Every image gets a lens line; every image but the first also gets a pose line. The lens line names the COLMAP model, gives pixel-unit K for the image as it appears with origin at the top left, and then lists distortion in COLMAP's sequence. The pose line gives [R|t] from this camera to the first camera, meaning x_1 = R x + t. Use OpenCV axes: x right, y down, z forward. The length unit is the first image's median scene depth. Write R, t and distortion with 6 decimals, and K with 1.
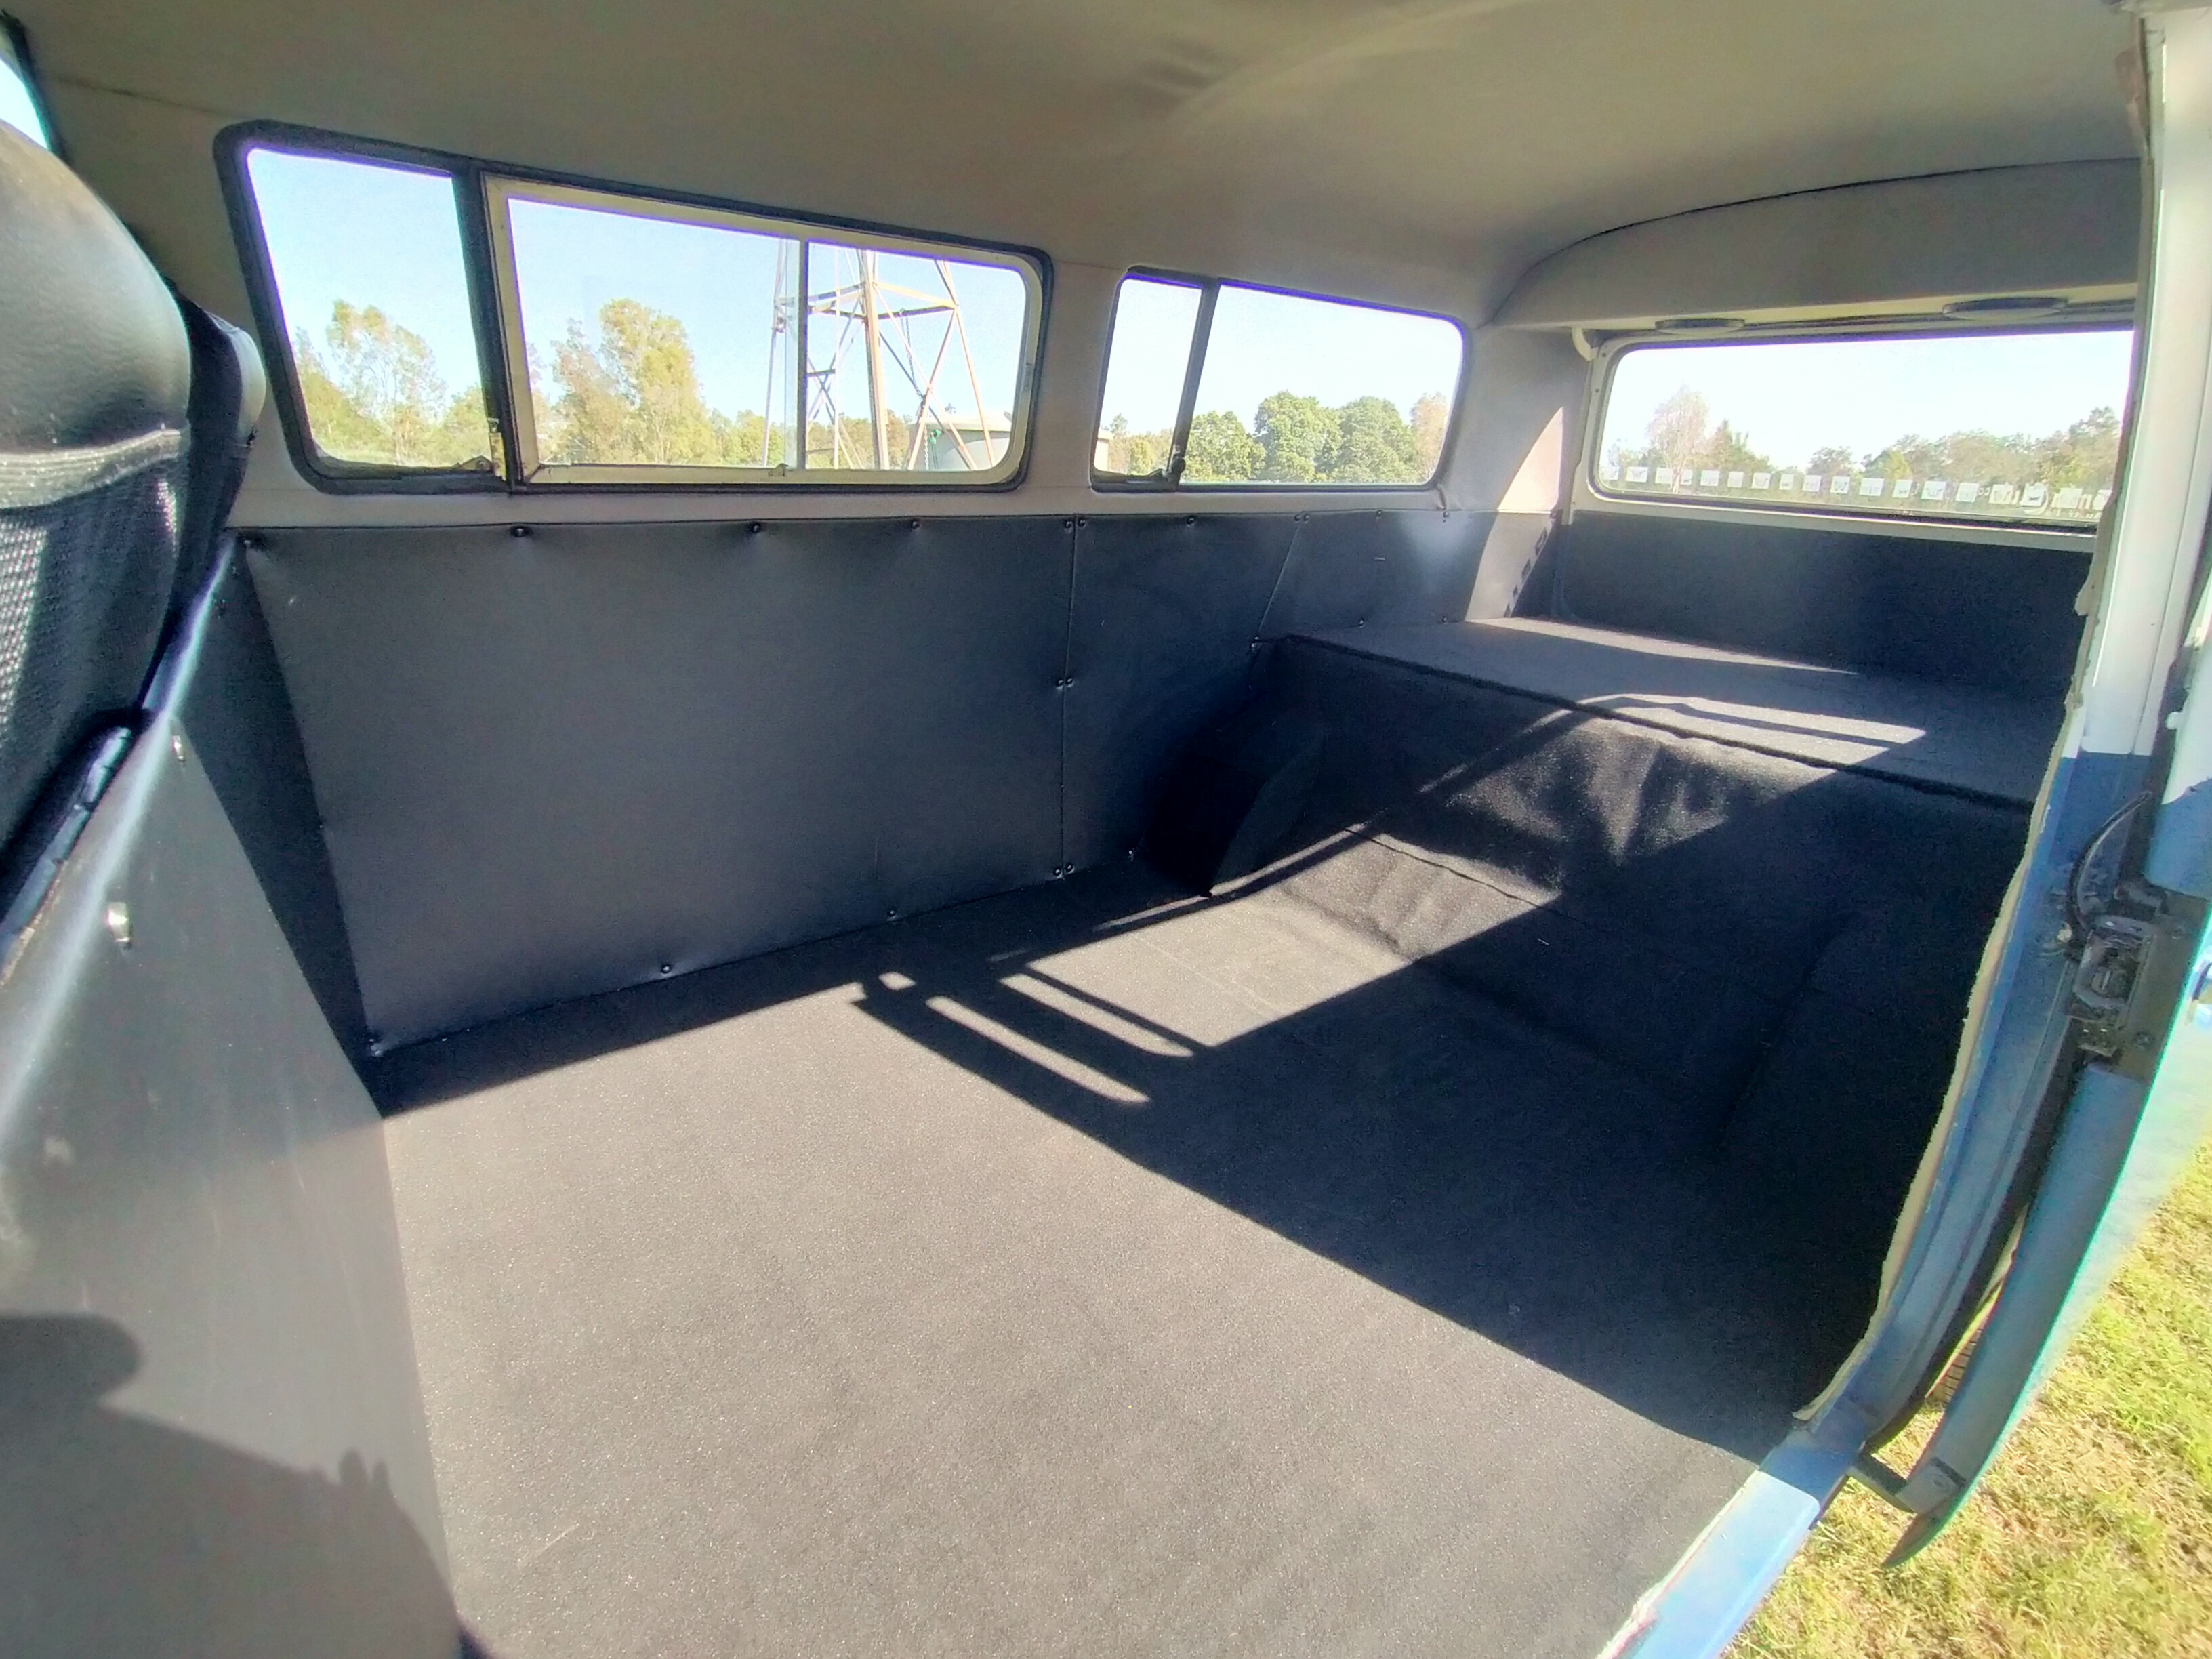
lens RADIAL K [[1043.4, 0, 1107.9], [0, 1043.4, 818.2], [0, 0, 1]] dist [0.006871, 0.000629]
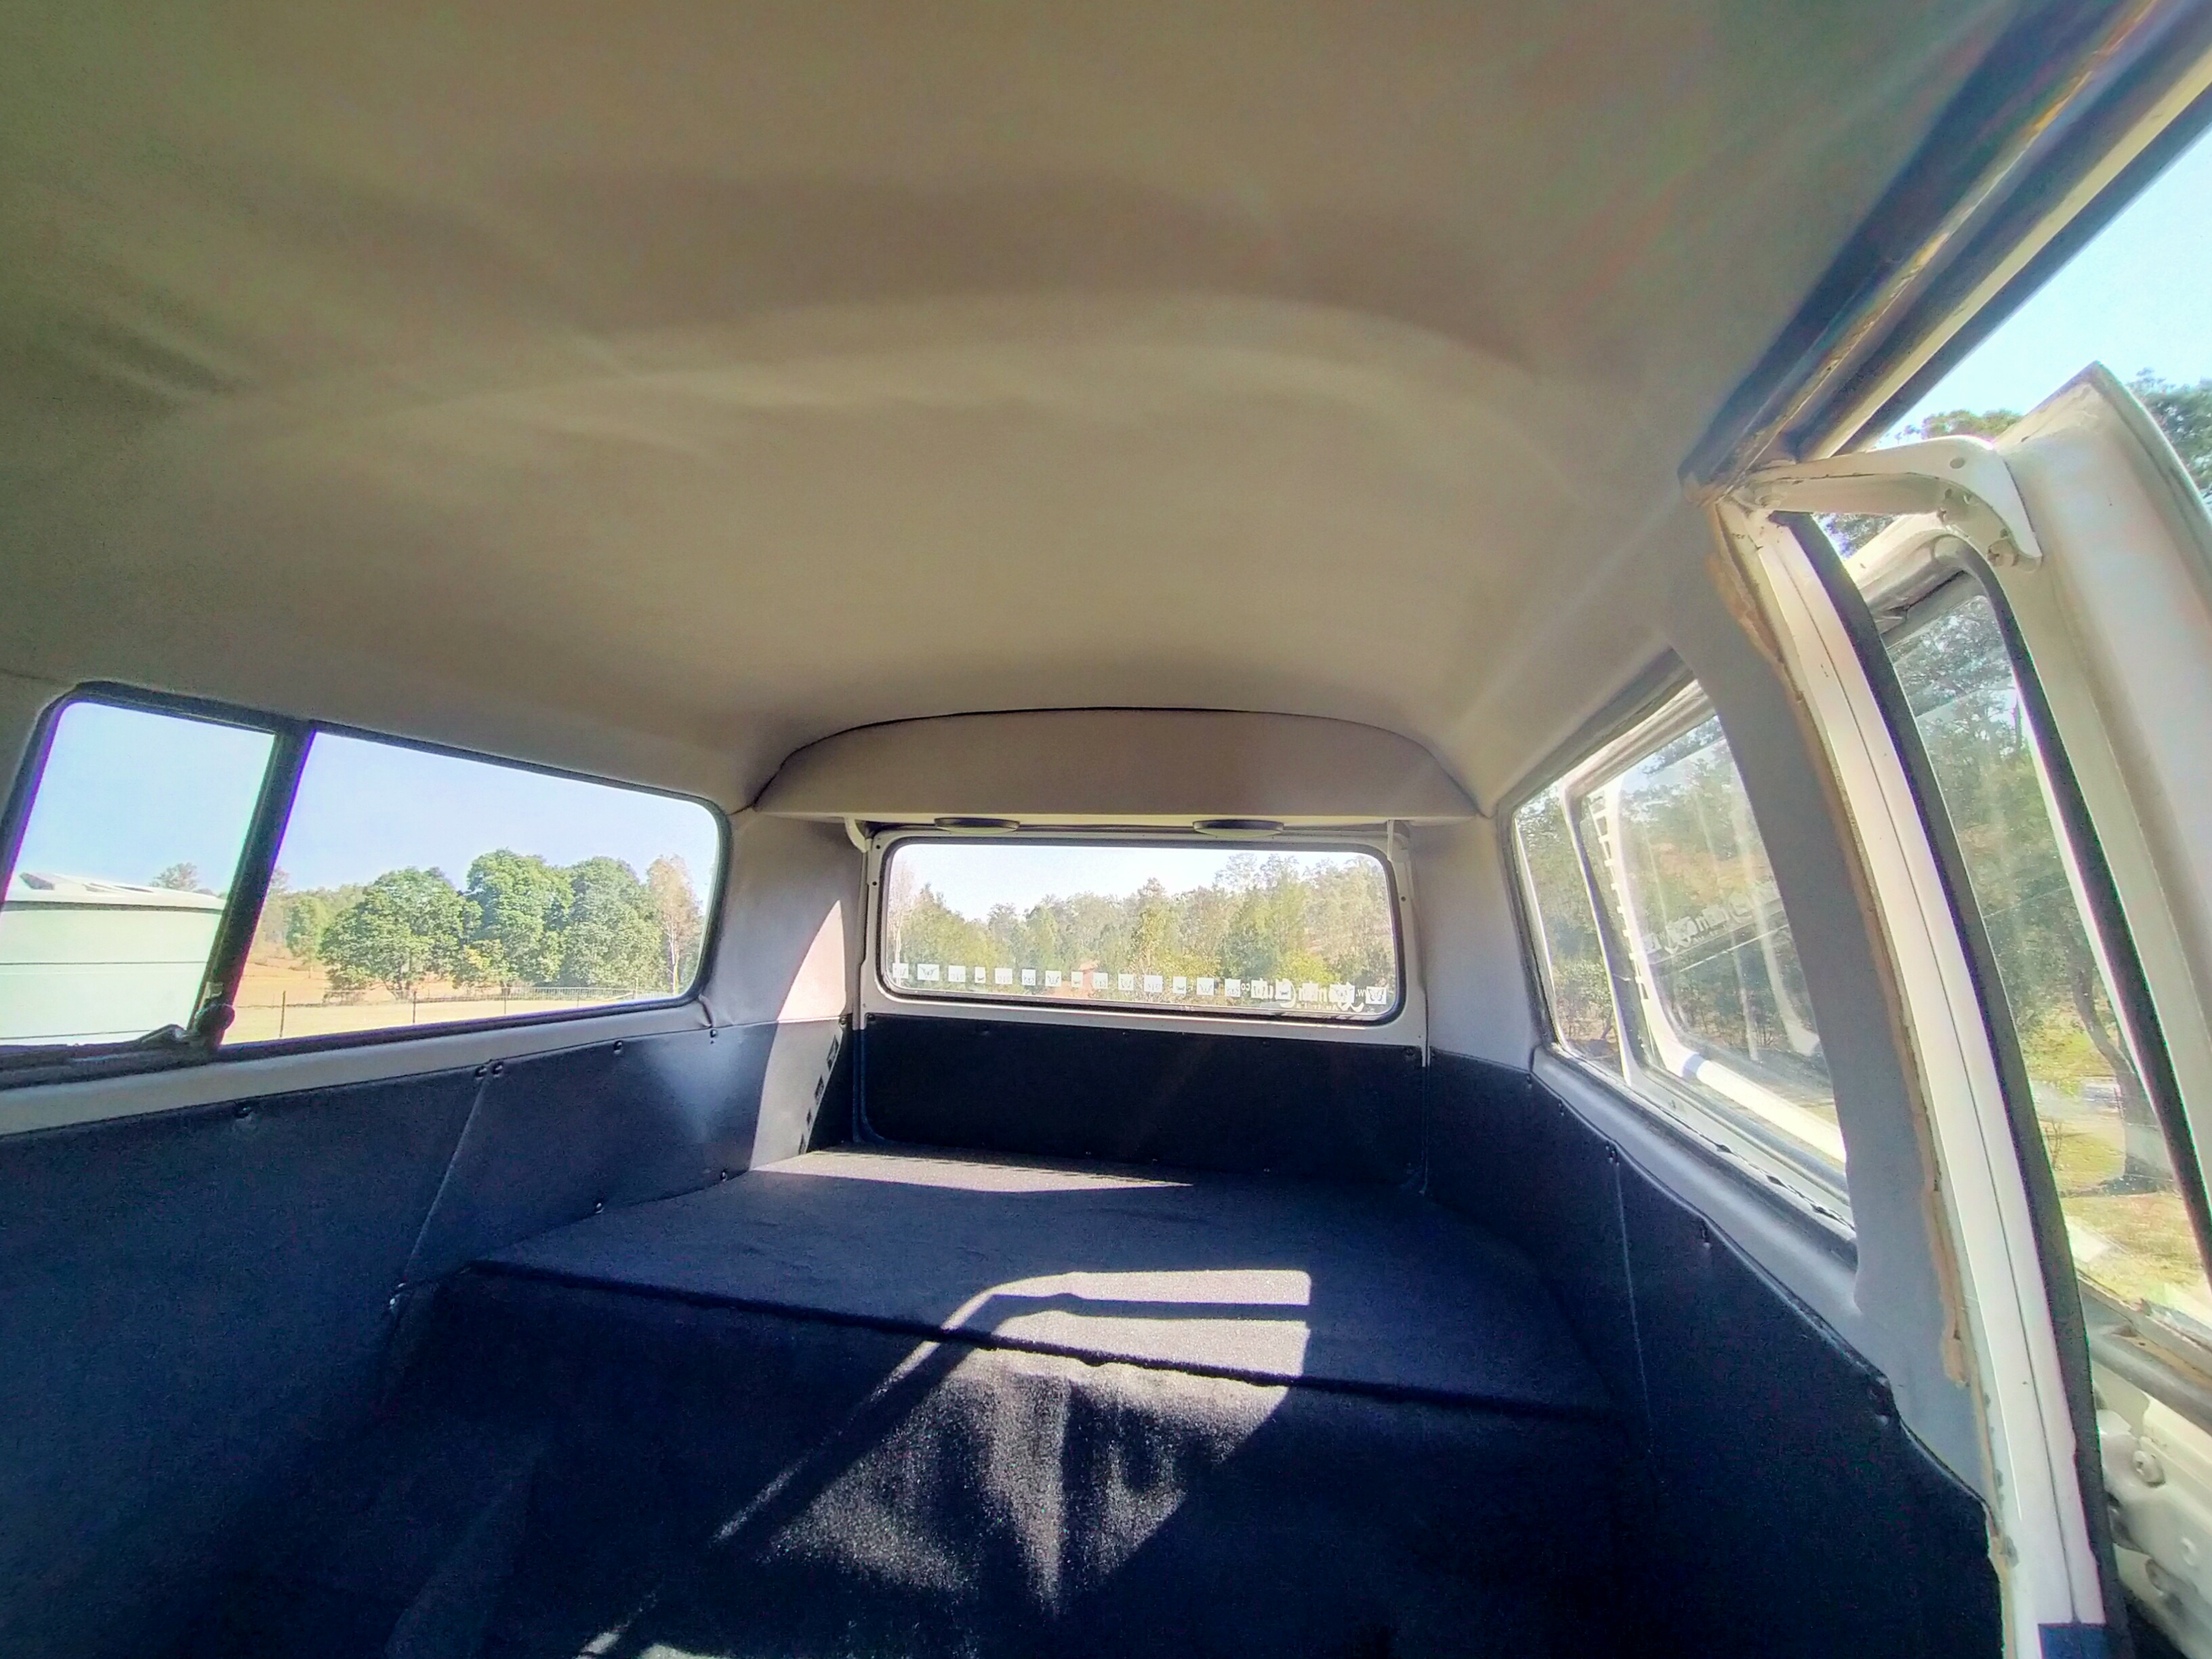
lens RADIAL K [[1043.4, 0, 1107.9], [0, 1043.4, 818.2], [0, 0, 1]] dist [0.006871, 0.000629]
pose [[0.778558, 0.049819, 0.625592, 0.076090], [0.211224, 0.917884, -0.335967, -0.140003], [-0.590958, 0.393710, 0.704103, 0.277597]]
